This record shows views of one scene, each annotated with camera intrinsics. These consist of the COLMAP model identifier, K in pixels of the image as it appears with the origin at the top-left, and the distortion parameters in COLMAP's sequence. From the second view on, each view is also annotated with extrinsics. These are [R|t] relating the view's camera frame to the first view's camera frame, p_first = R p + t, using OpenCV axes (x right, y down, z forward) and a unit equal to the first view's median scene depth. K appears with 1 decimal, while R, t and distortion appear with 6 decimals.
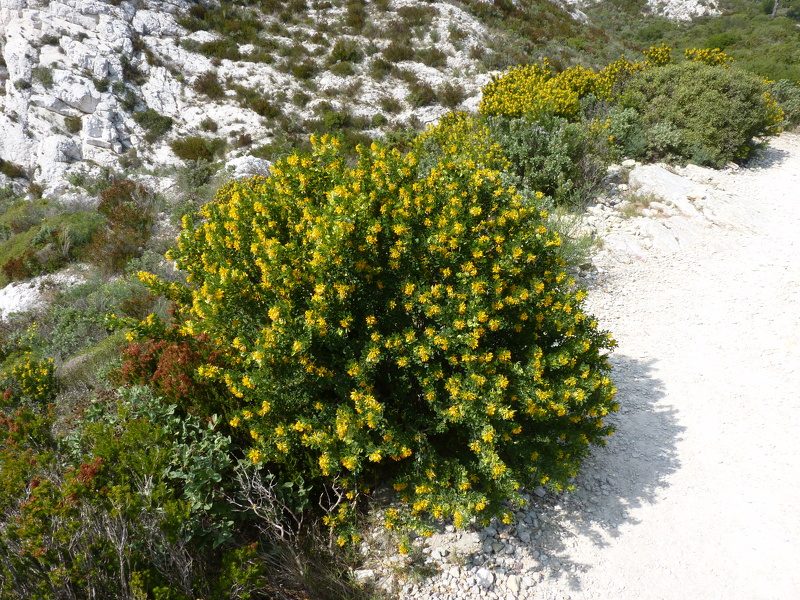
lens RADIAL K [[642.7, 0, 400.2], [0, 642.7, 299.5], [0, 0, 1]] dist [-0.014009, 0.008004]
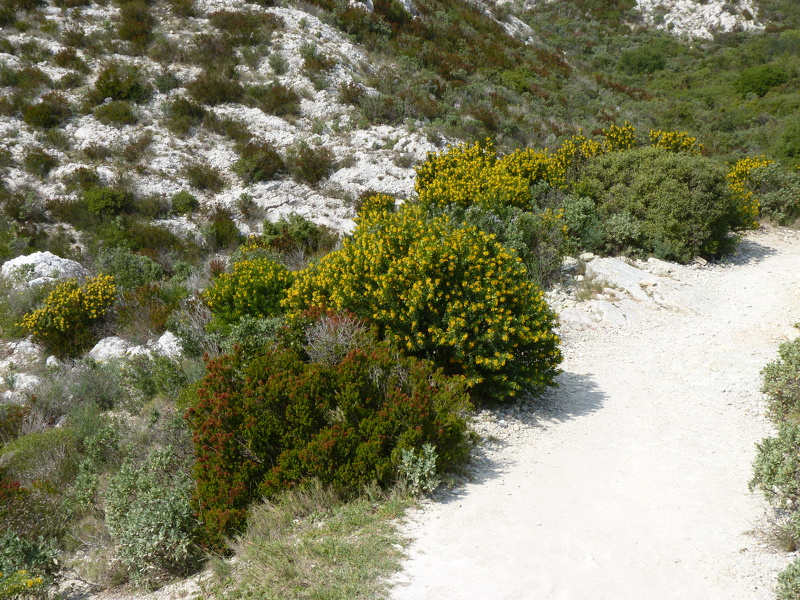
lens RADIAL K [[1365.9, 0, 401.9], [0, 1365.9, 302.4], [0, 0, 1]] dist [0.124790, 0.000000]
pose [[0.984793, 0.006521, 0.173608, -0.052358], [0.028335, 0.979886, -0.197536, 0.050213], [-0.171405, 0.199452, 0.964800, -0.179480]]
